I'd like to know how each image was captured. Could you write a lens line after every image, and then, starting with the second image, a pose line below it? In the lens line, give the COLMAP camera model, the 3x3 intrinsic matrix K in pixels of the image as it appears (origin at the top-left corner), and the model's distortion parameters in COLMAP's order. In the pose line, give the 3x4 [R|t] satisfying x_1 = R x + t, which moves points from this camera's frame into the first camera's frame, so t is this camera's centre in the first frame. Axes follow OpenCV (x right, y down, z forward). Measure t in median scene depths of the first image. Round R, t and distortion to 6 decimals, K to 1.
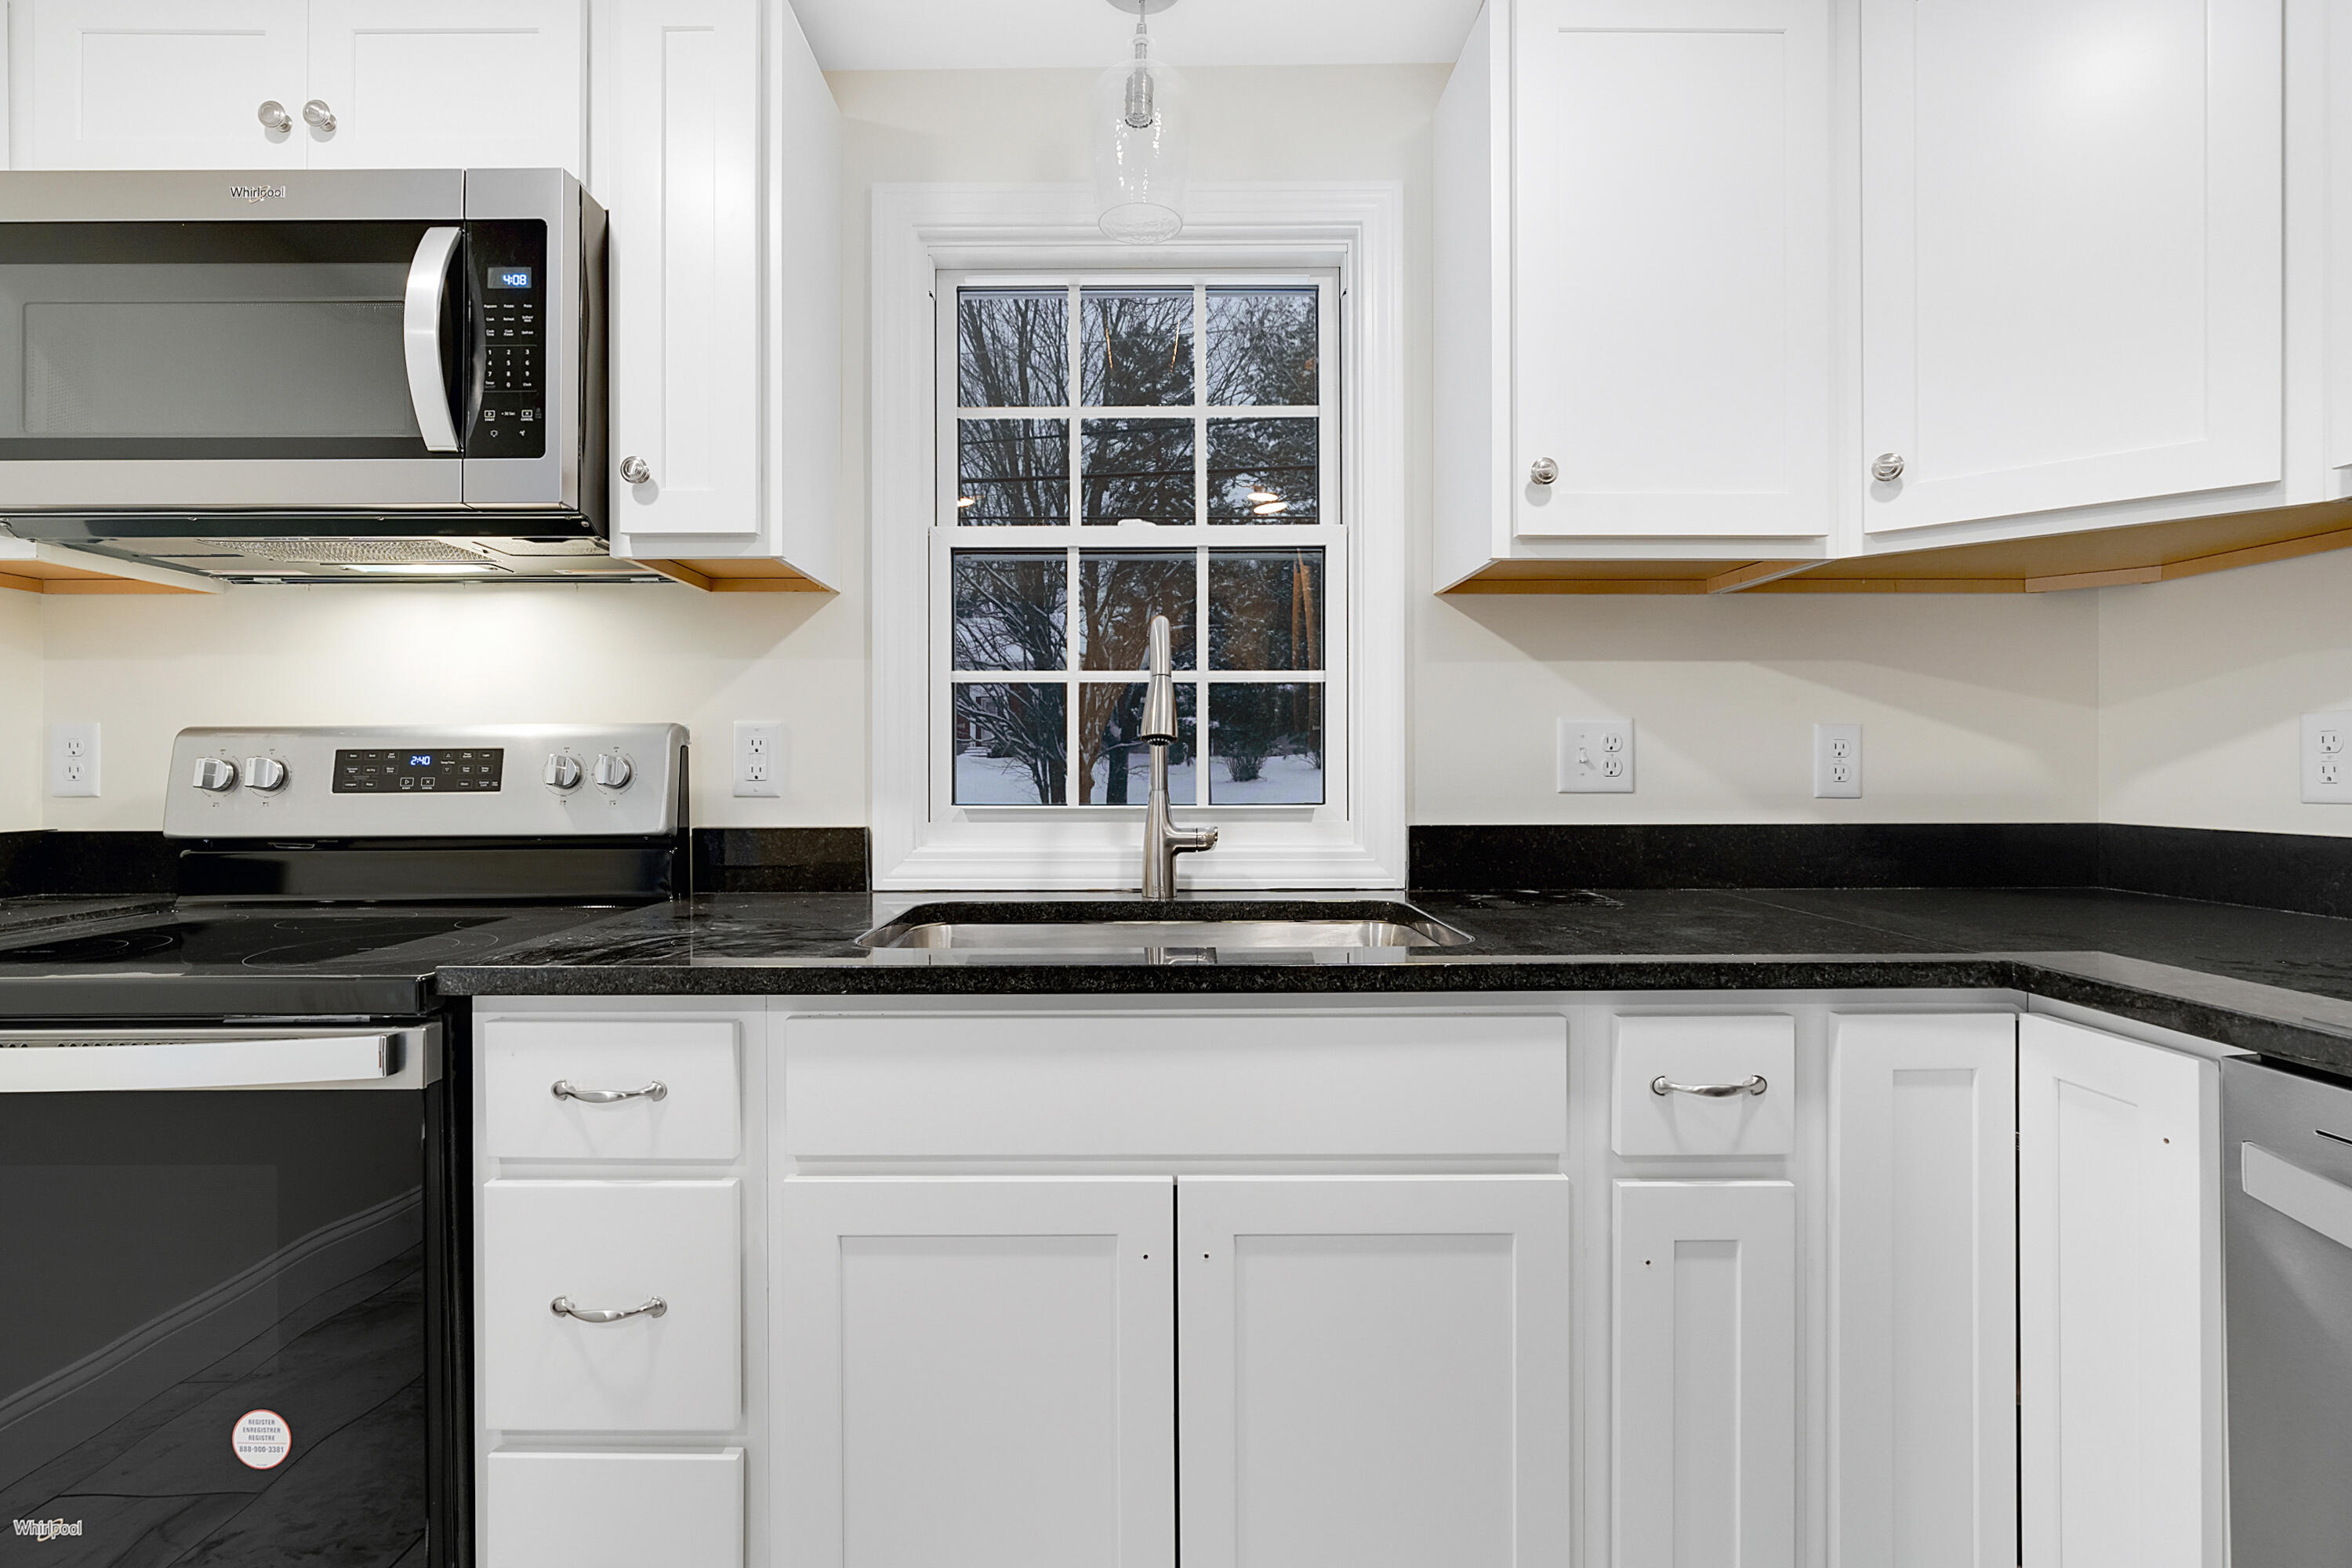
lens RADIAL K [[1145.5, 0, 1166.2], [0, 1145.5, 768.0], [0, 0, 1]] dist [-0.003273, 0.000403]
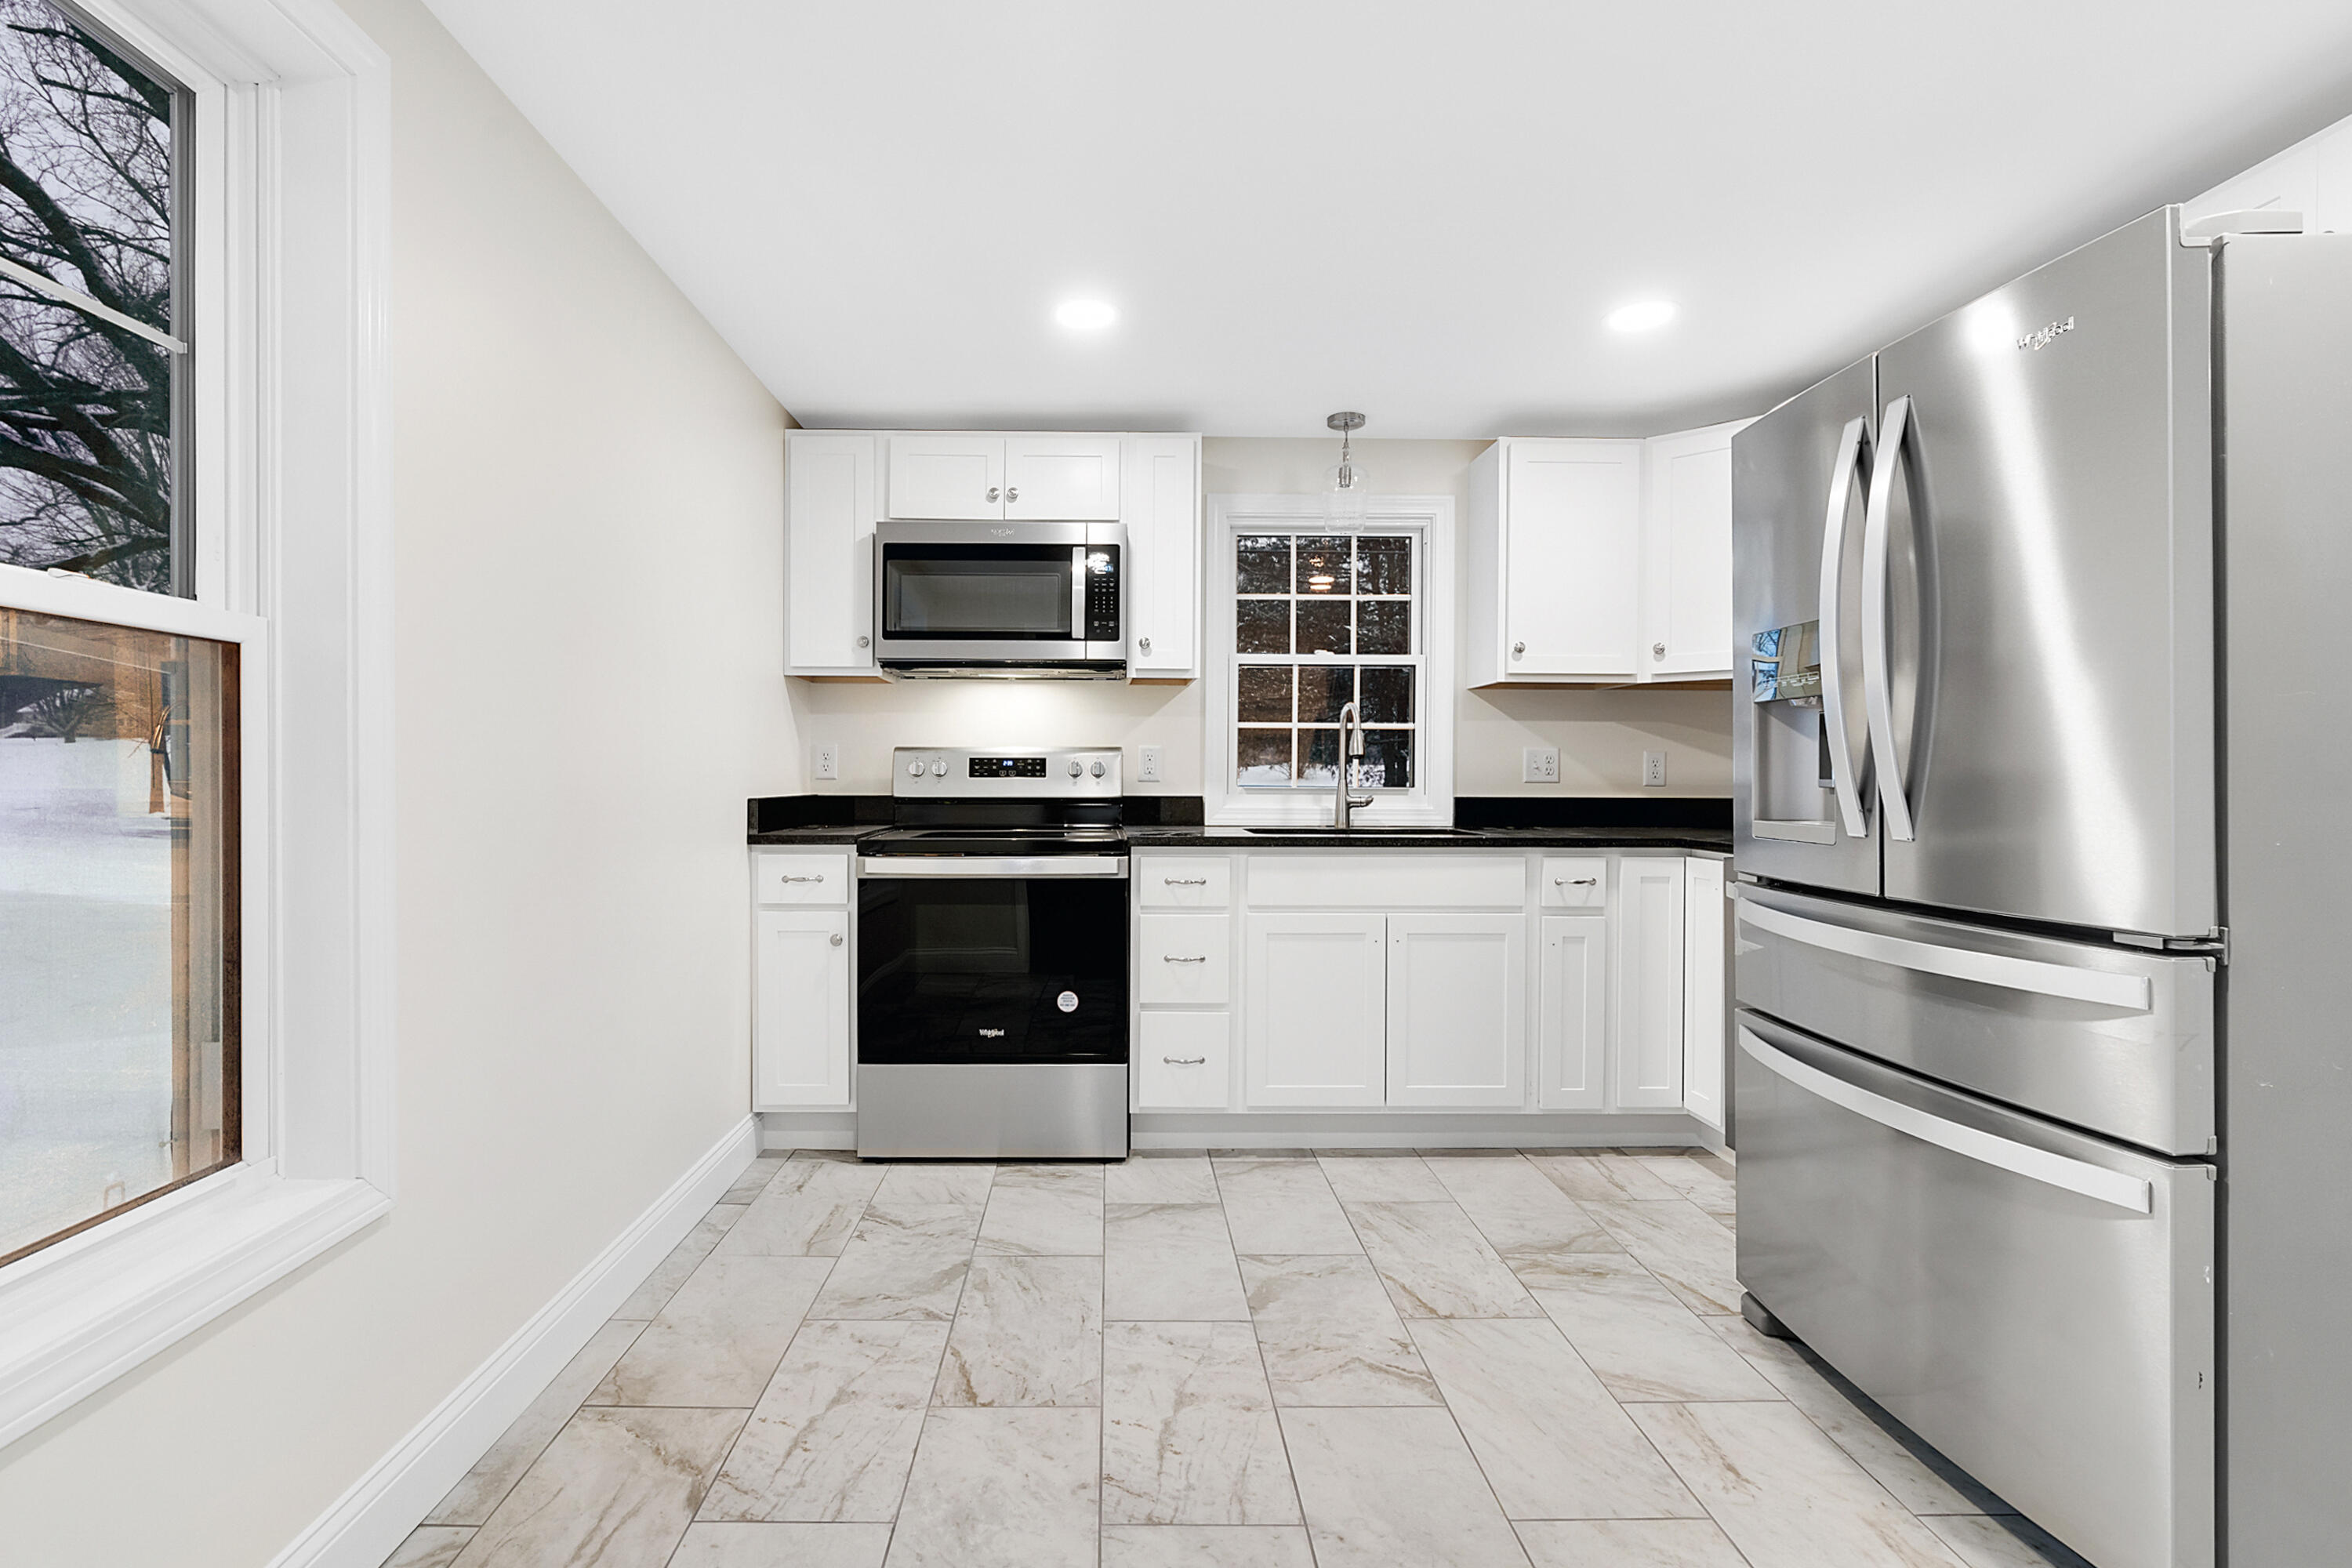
lens RADIAL K [[1065.9, 0, 1176.0], [0, 1065.9, 784.0], [0, 0, 1]] dist [-0.003578, 0.000641]
pose [[0.999878, 0.007732, 0.013546, -0.357733], [-0.007837, 0.999940, 0.007718, 0.015454], [-0.013486, -0.007823, 0.999878, -1.049913]]
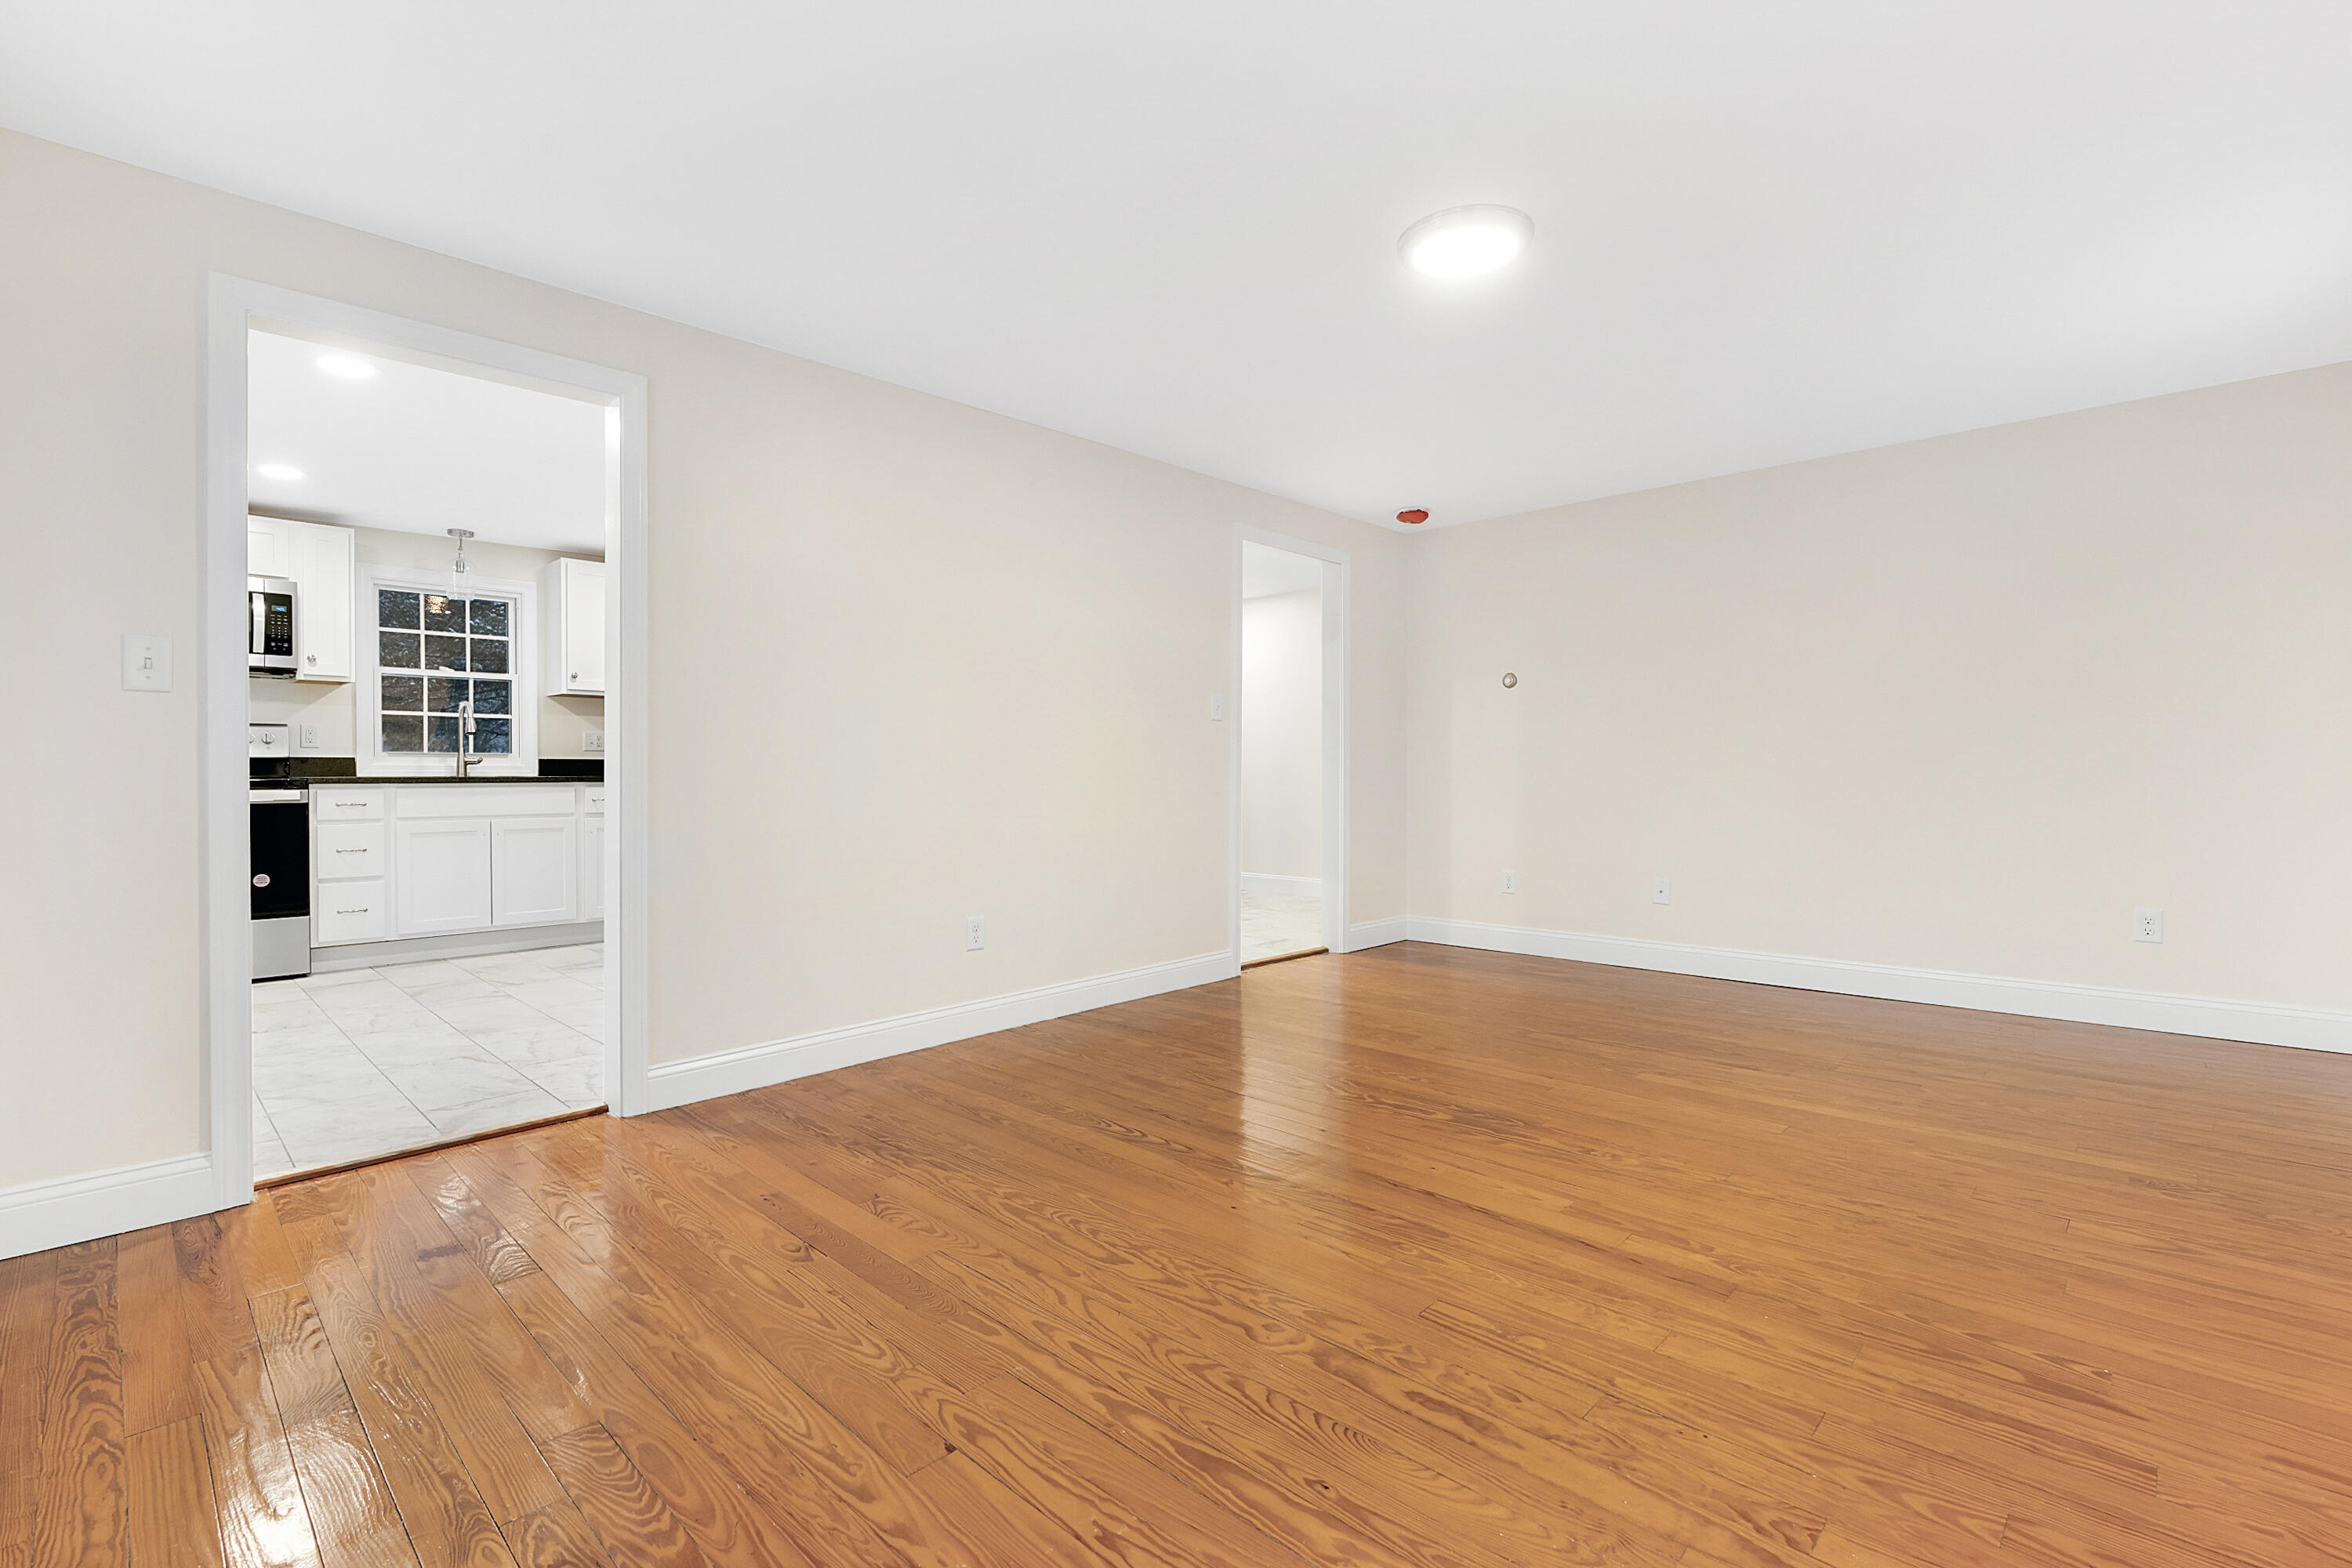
lens RADIAL K [[950.3, 0, 1088.3], [0, 950.3, 775.7], [0, 0, 1]] dist [0.000233, 0.000174]
pose [[0.728818, -0.002140, 0.684704, -0.625221], [-0.000889, 0.999991, 0.004071, 0.095318], [-0.684707, -0.003575, 0.728810, -2.571261]]
